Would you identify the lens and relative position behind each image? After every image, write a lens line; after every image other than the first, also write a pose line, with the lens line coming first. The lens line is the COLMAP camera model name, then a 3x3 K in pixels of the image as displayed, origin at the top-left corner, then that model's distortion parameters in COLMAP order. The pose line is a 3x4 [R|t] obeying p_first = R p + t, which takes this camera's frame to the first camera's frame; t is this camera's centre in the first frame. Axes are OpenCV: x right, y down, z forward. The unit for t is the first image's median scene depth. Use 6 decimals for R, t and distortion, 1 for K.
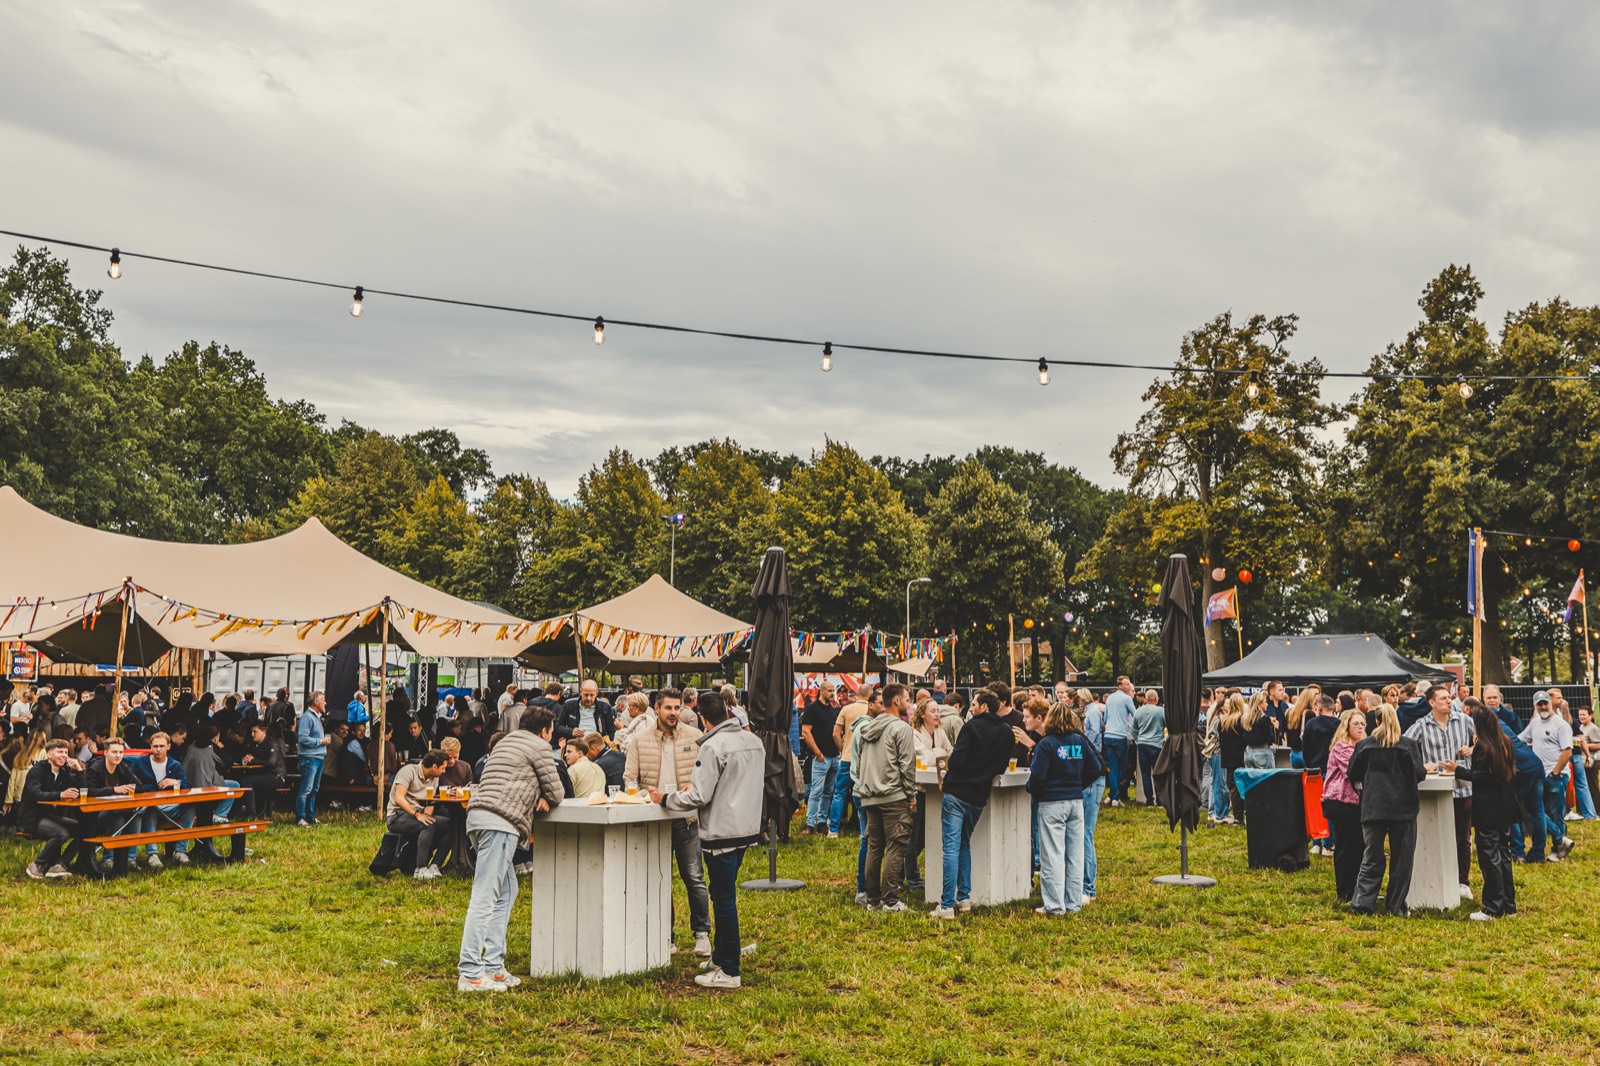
lens RADIAL K [[2624.3, 0, 800.8], [0, 2624.3, 535.4], [0, 0, 1]] dist [0.042120, 0.000000]
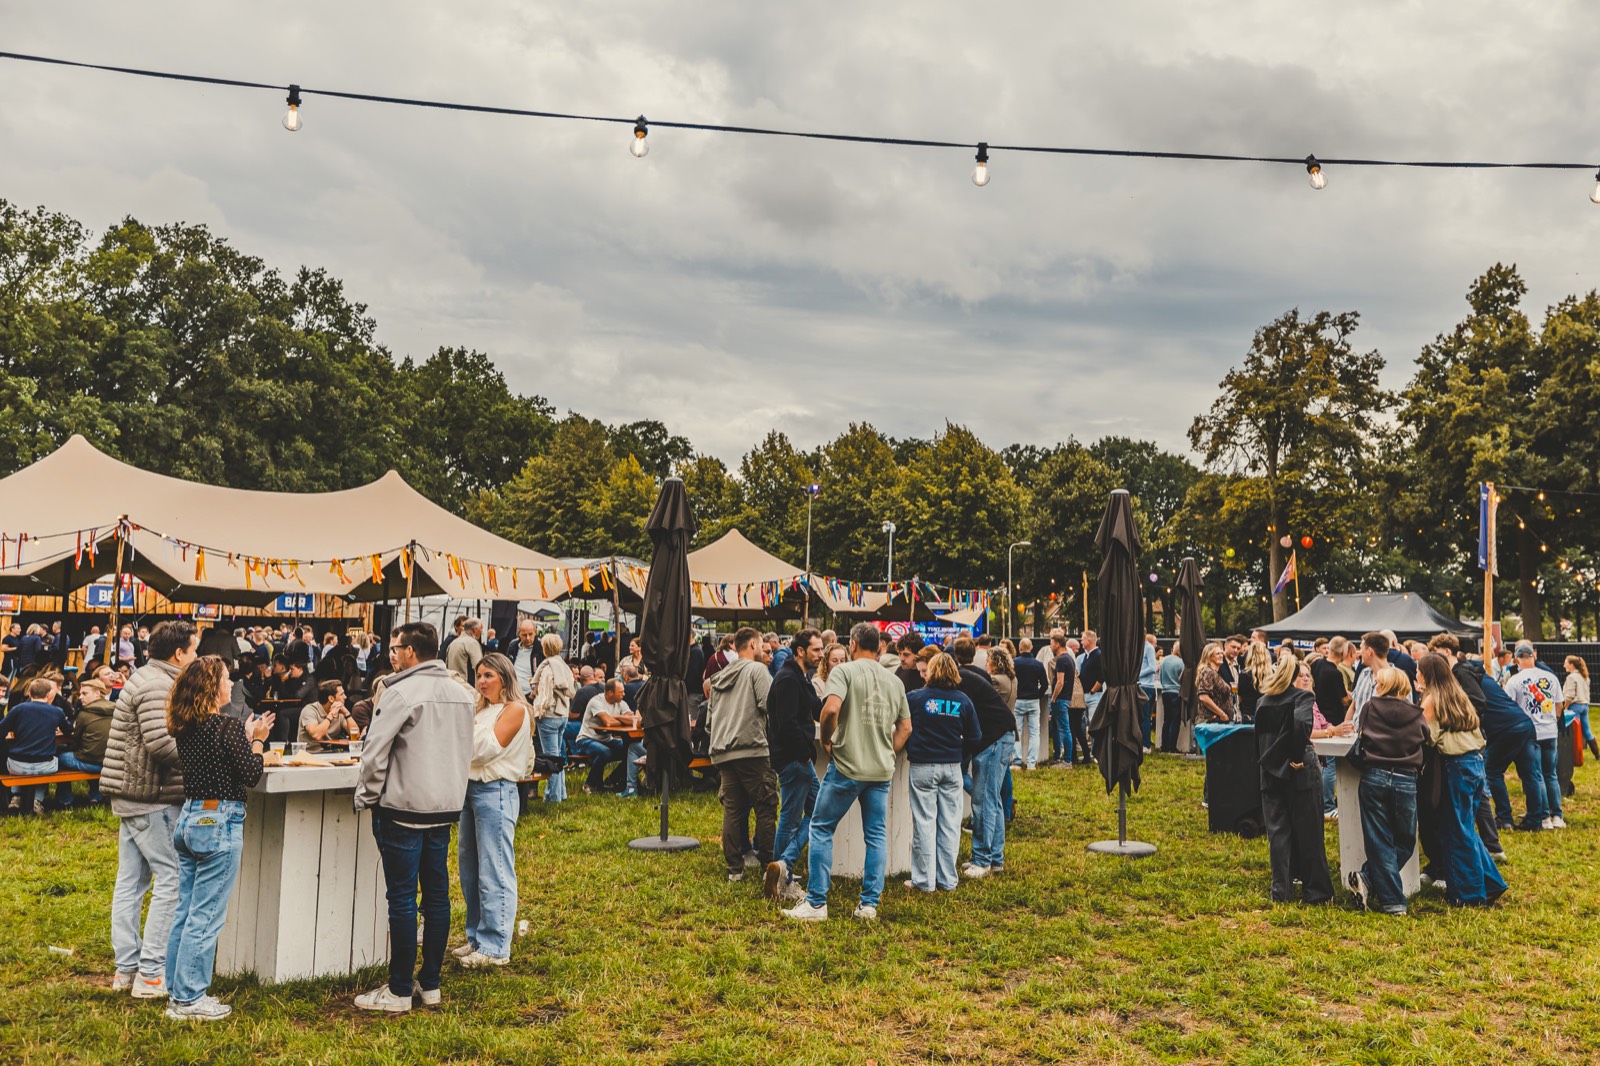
lens RADIAL K [[2029.5, 0, 798.9], [0, 2029.5, 531.3], [0, 0, 1]] dist [0.010803, 0.000000]
pose [[0.994836, 0.008539, -0.101137, 0.038503], [-0.007930, 0.999948, 0.006424, 0.006642], [0.101186, -0.005589, 0.994852, 0.106623]]
